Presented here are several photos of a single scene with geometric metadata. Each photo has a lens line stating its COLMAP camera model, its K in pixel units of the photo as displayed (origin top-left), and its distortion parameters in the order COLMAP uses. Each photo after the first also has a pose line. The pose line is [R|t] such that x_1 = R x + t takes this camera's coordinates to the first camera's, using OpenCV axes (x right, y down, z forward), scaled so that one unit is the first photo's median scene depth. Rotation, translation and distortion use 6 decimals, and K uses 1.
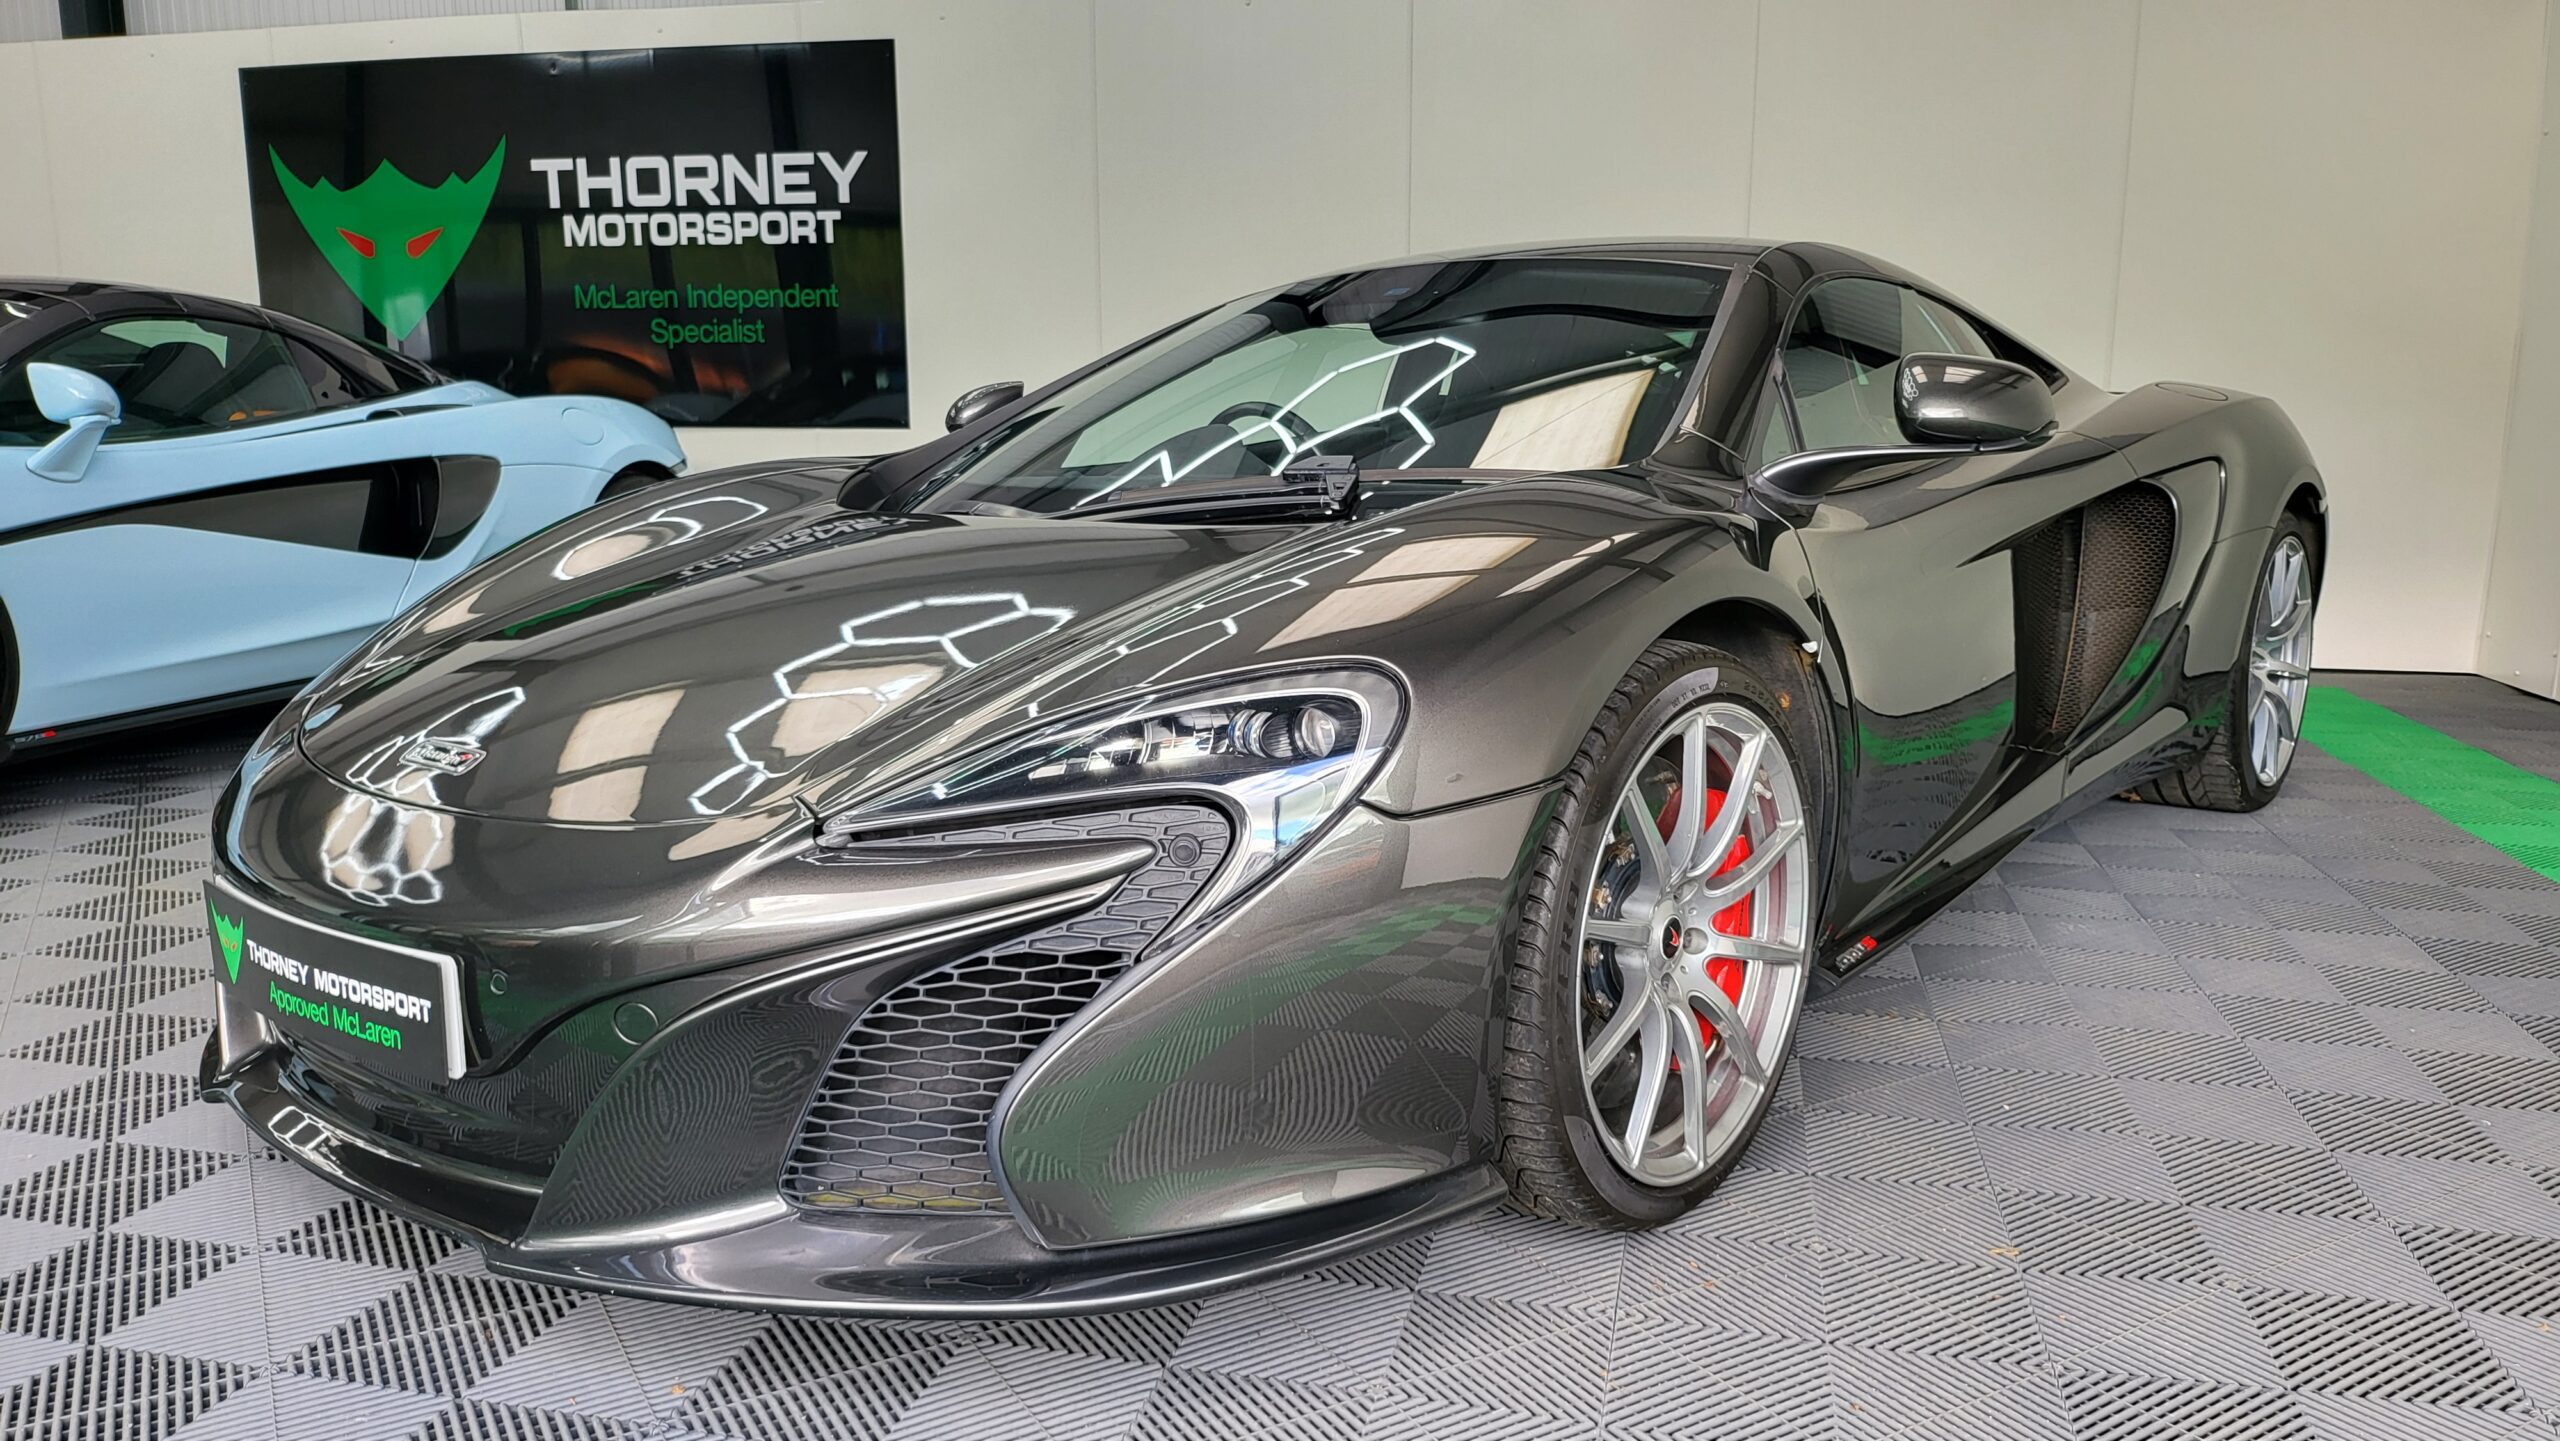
lens RADIAL K [[1809.6, 0, 1286.6], [0, 1809.6, 734.9], [0, 0, 1]] dist [0.042144, -0.036843]
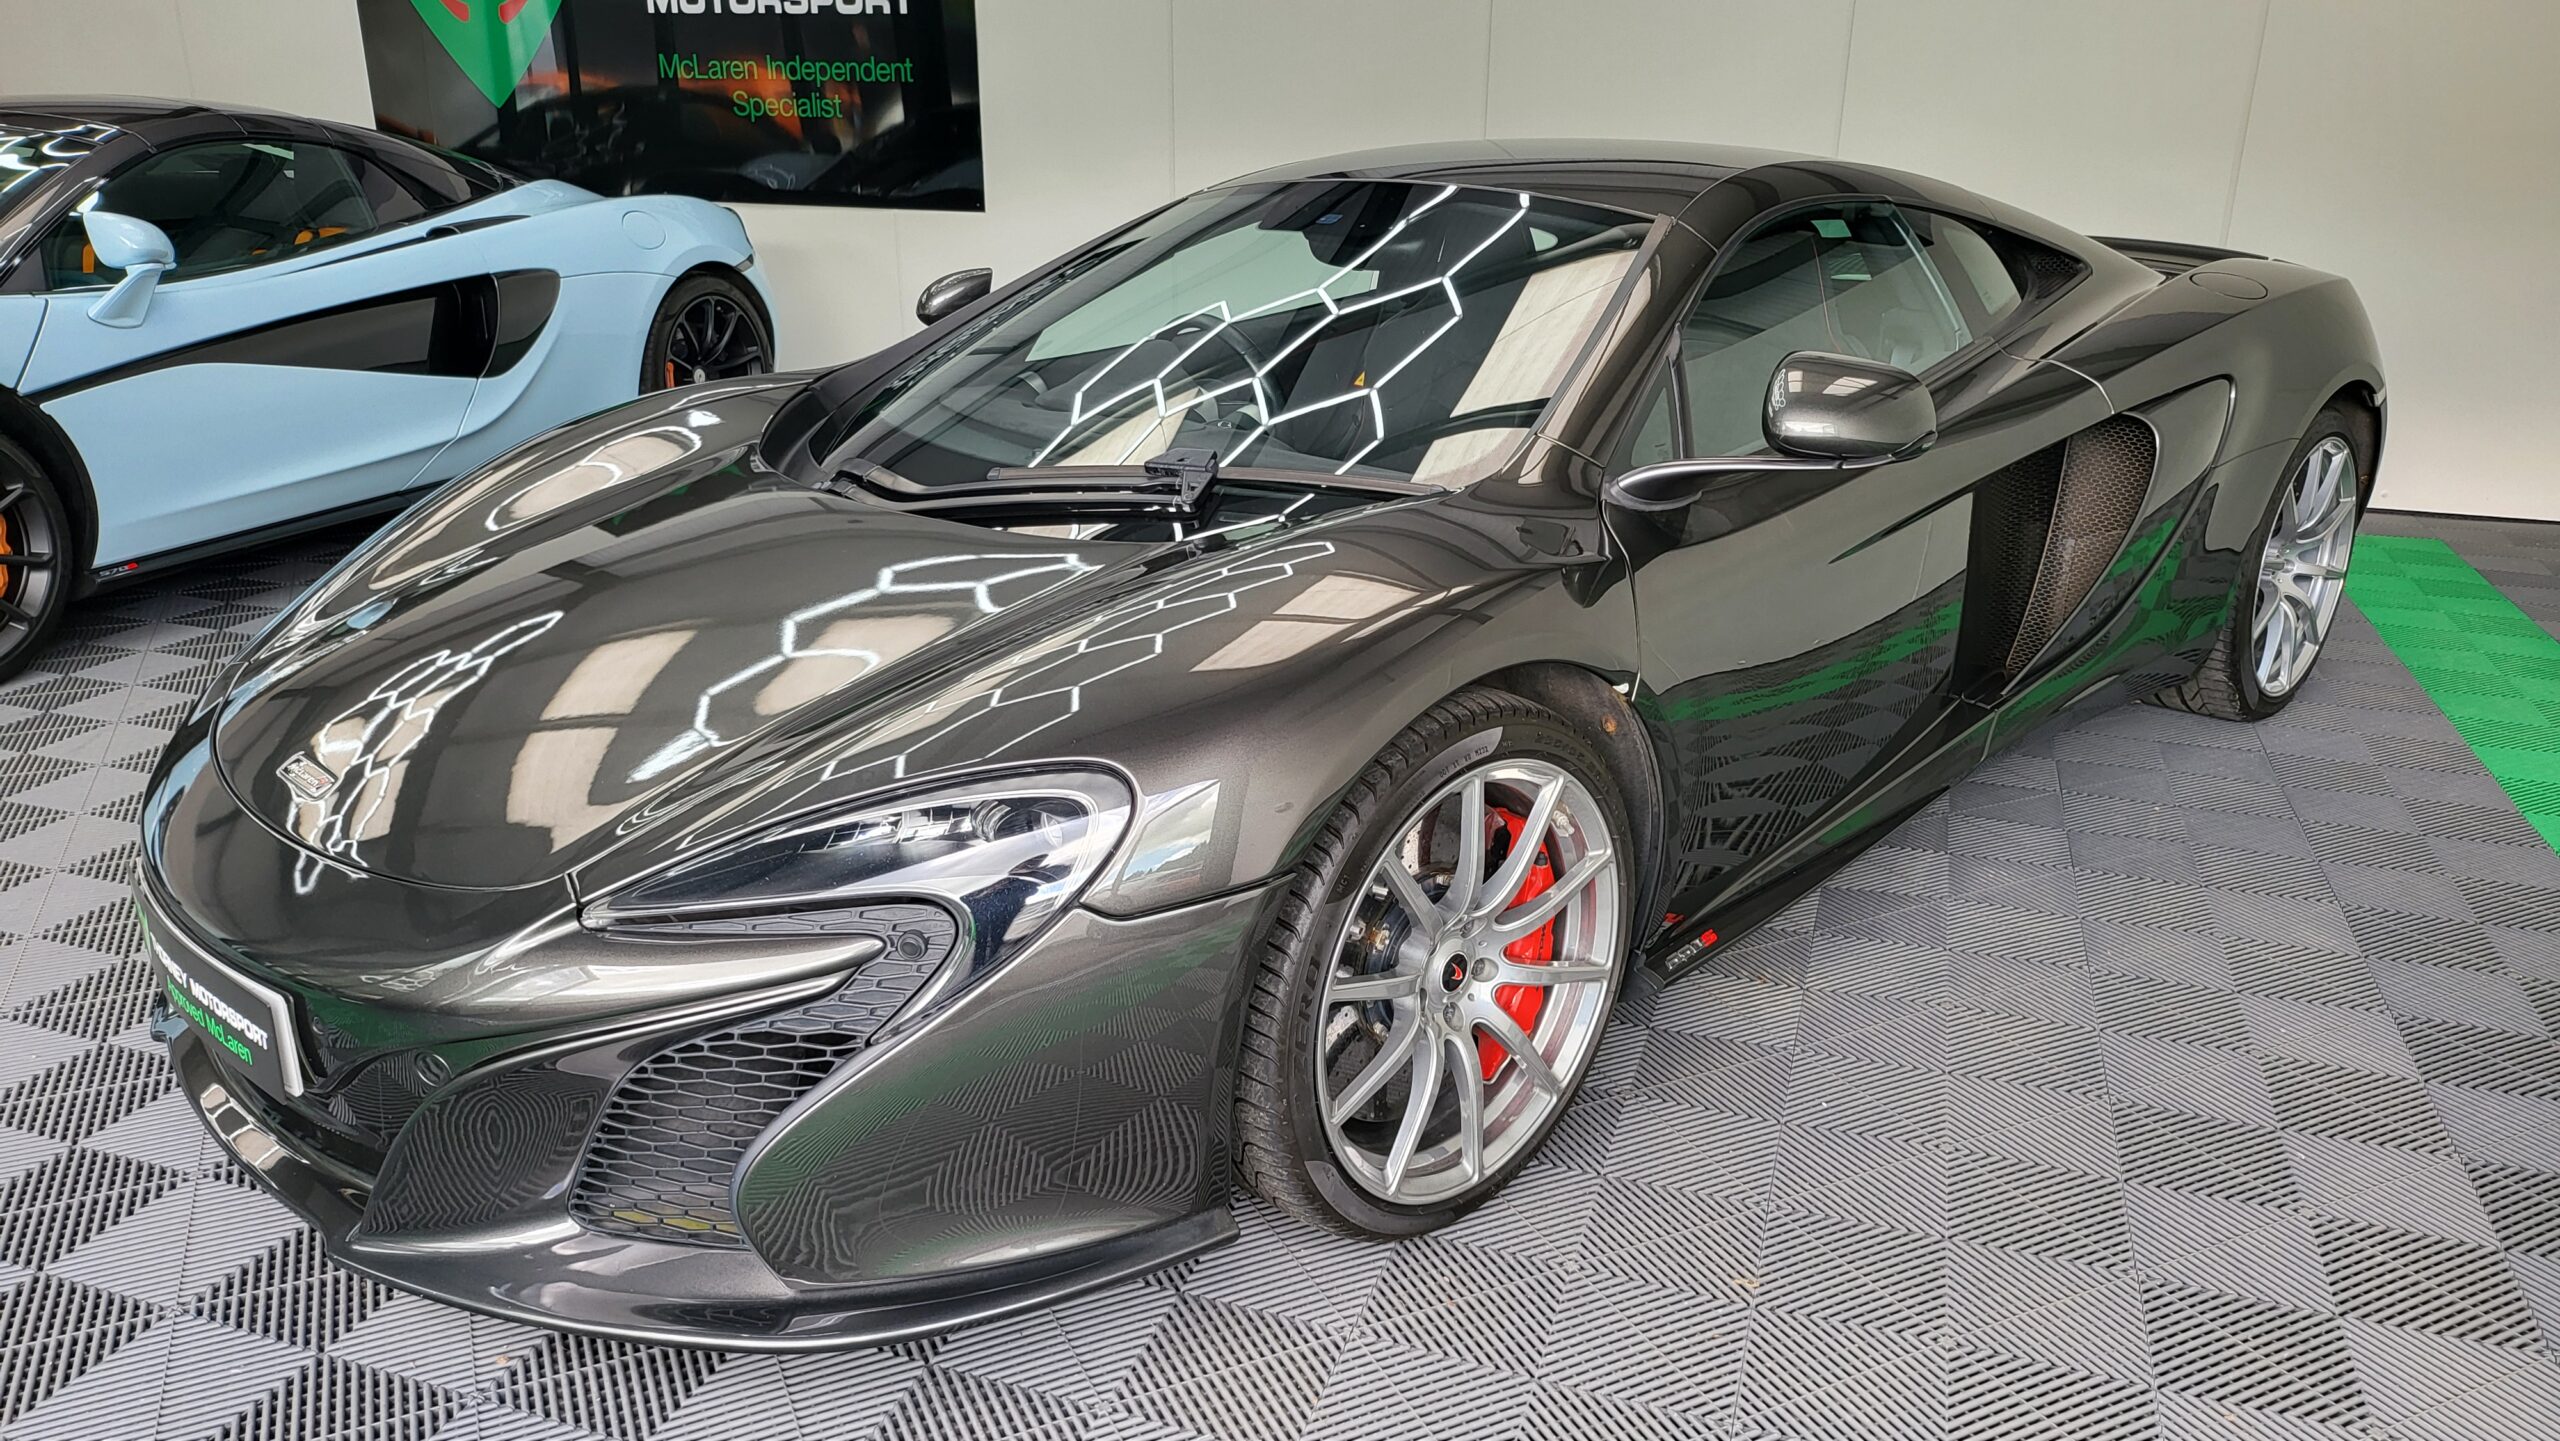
lens RADIAL K [[1809.6, 0, 1270.6], [0, 1809.6, 730.6], [0, 0, 1]] dist [0.042144, -0.036843]
pose [[0.994586, 0.041605, -0.095228, 0.187797], [-0.025971, 0.986795, 0.159876, -0.178306], [0.100622, -0.156537, 0.982533, -0.014544]]
